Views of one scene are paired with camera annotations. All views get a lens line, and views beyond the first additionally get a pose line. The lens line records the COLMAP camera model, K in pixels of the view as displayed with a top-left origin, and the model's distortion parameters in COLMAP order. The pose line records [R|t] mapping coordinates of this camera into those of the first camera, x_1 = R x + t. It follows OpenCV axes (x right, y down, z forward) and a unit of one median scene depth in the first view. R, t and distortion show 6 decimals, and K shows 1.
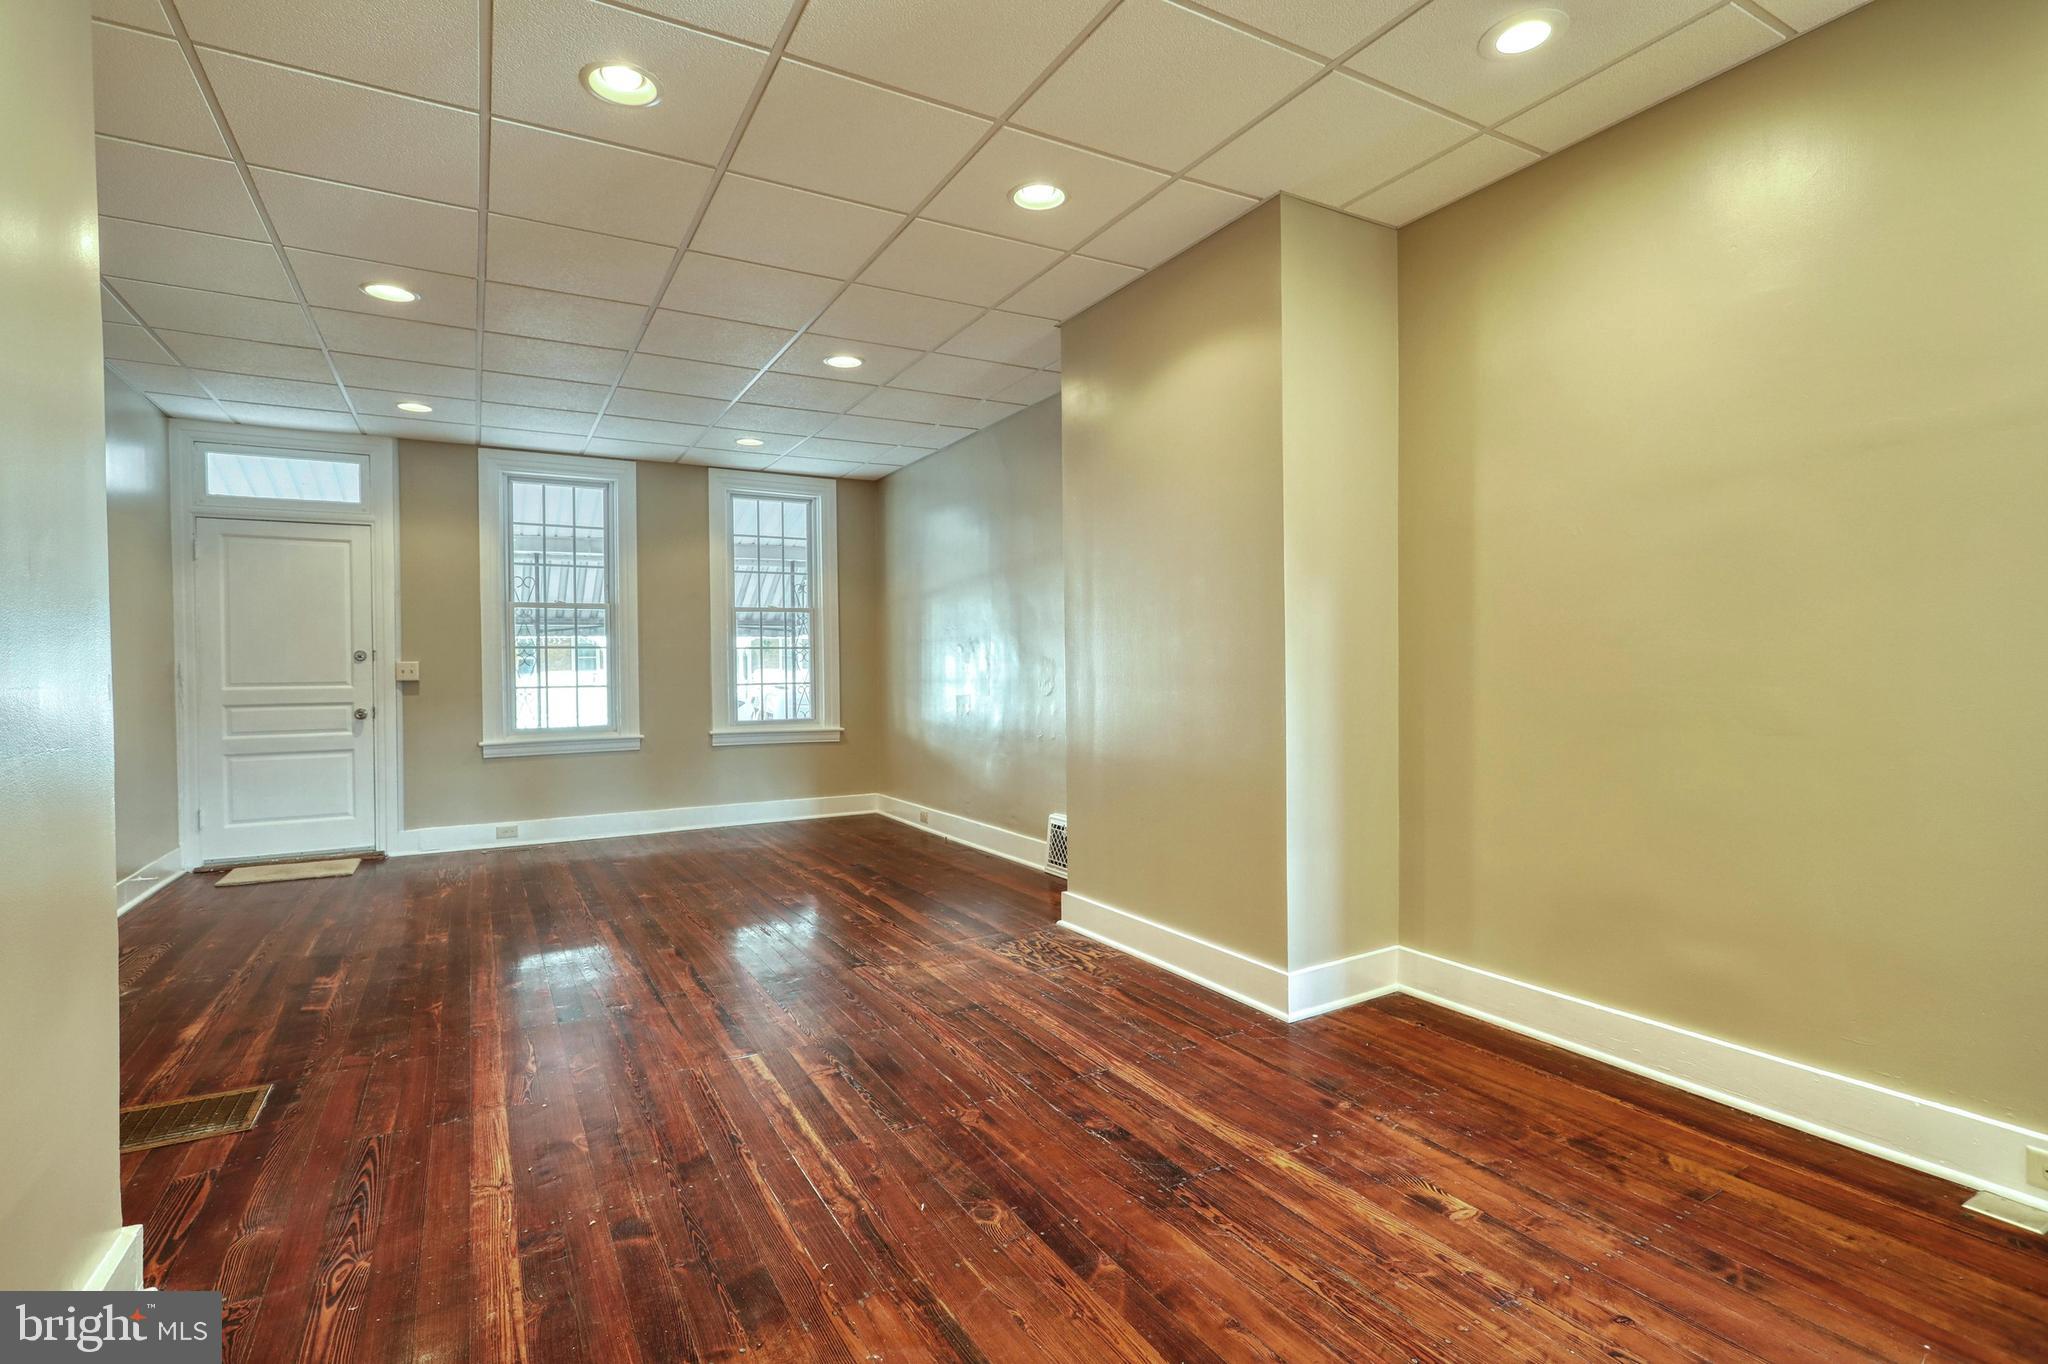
lens RADIAL K [[967.2, 0, 1024.0], [0, 967.2, 682.0], [0, 0, 1]] dist [-0.000295, 0.000396]
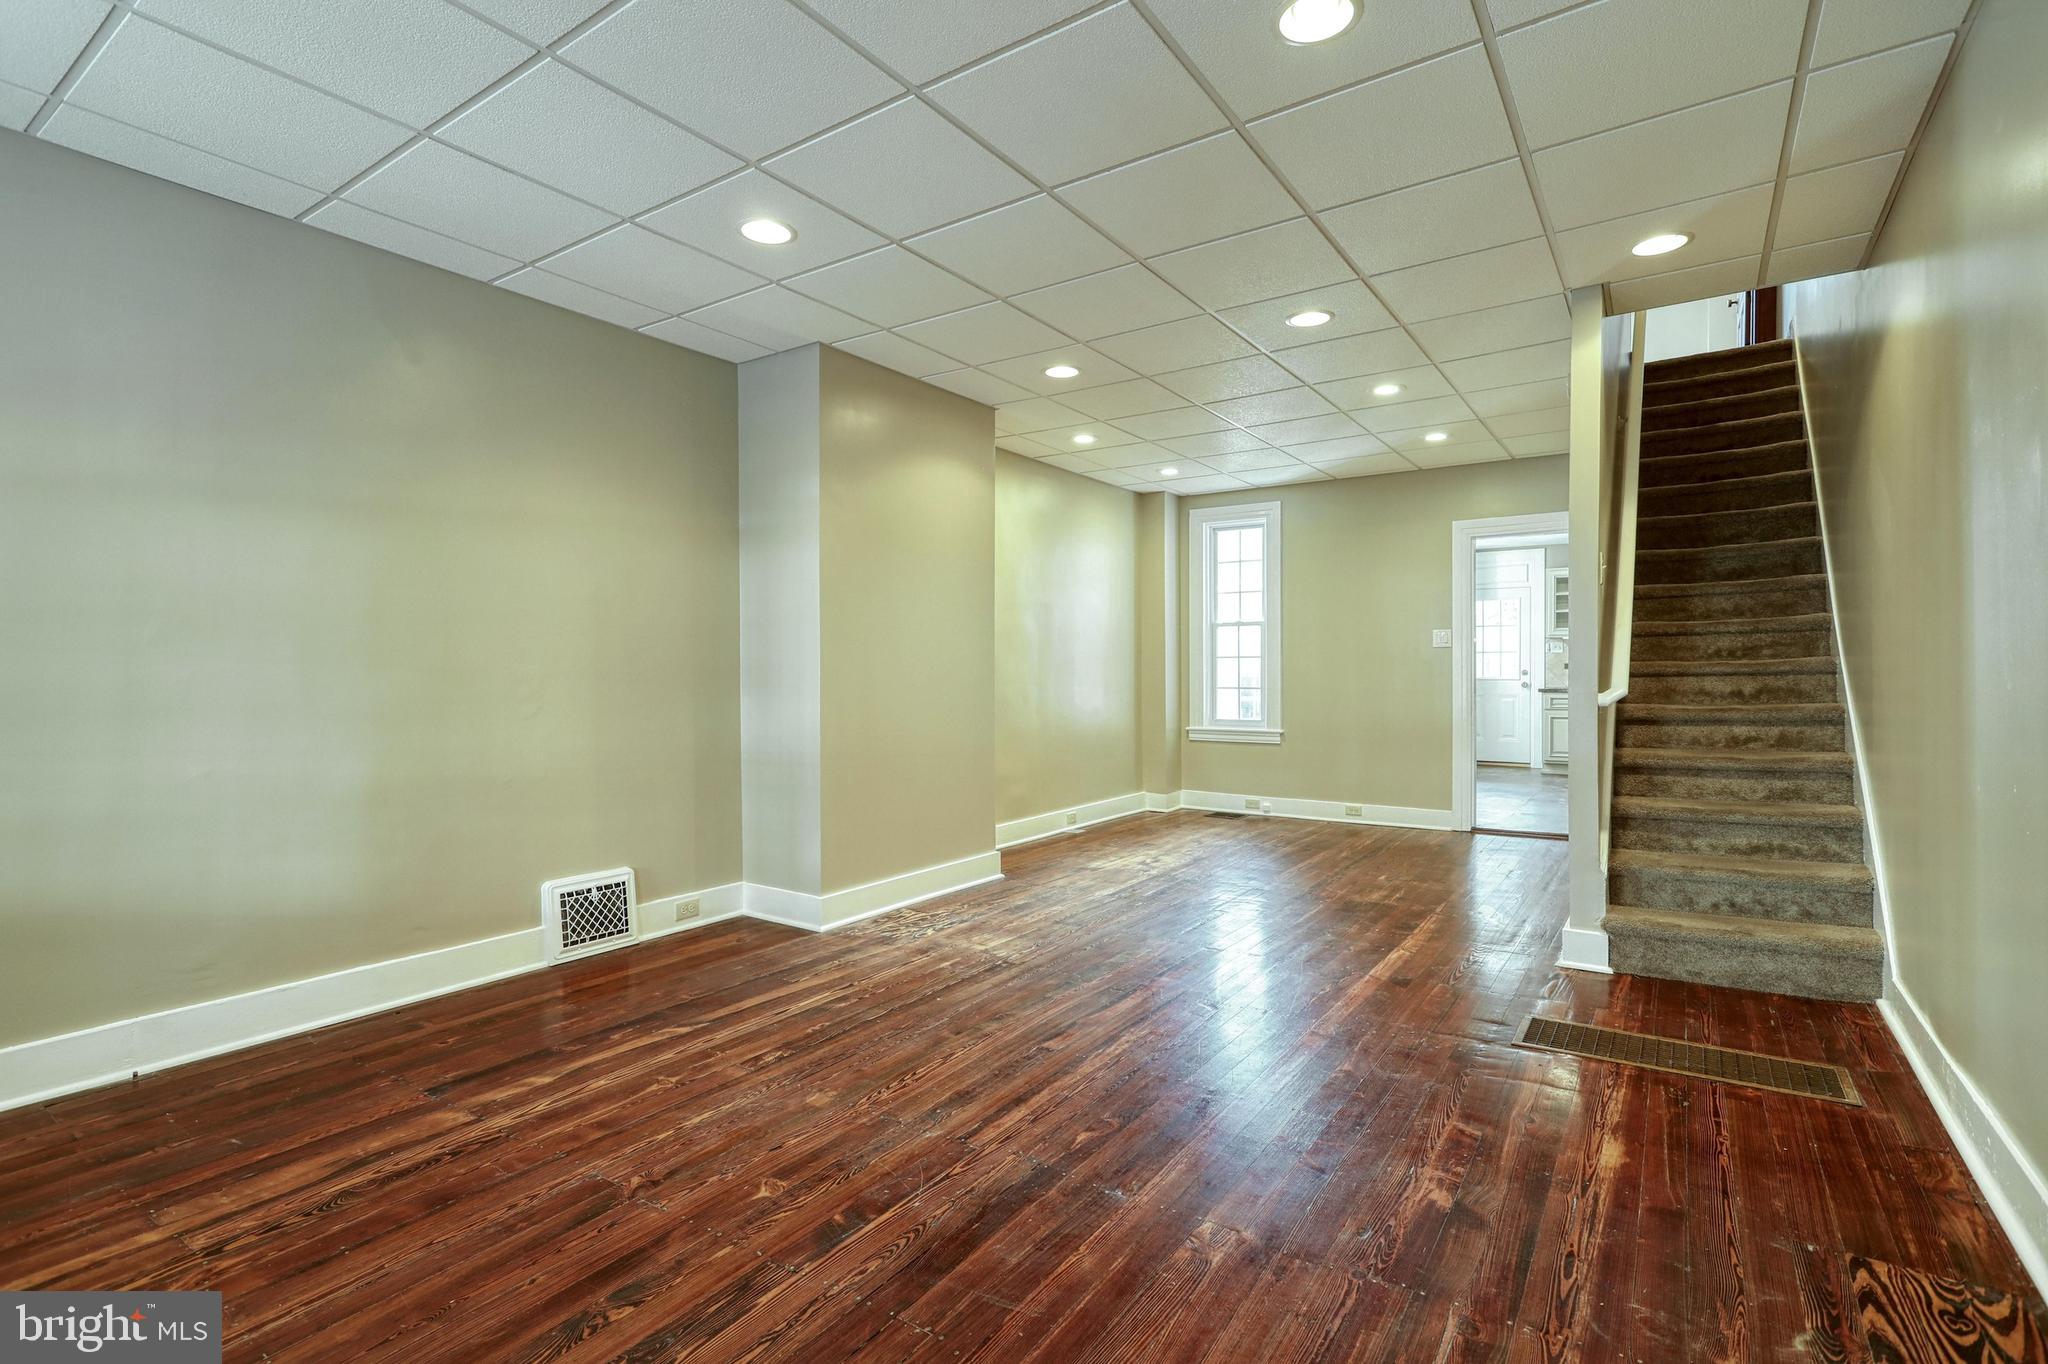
lens RADIAL K [[967.2, 0, 1024.0], [0, 967.2, 682.0], [0, 0, 1]] dist [-0.000295, 0.000396]
pose [[-0.440357, 0.009090, 0.897777, -1.105219], [0.022537, 0.999746, 0.000933, -0.007313], [-0.897540, 0.020644, -0.440450, 1.430608]]
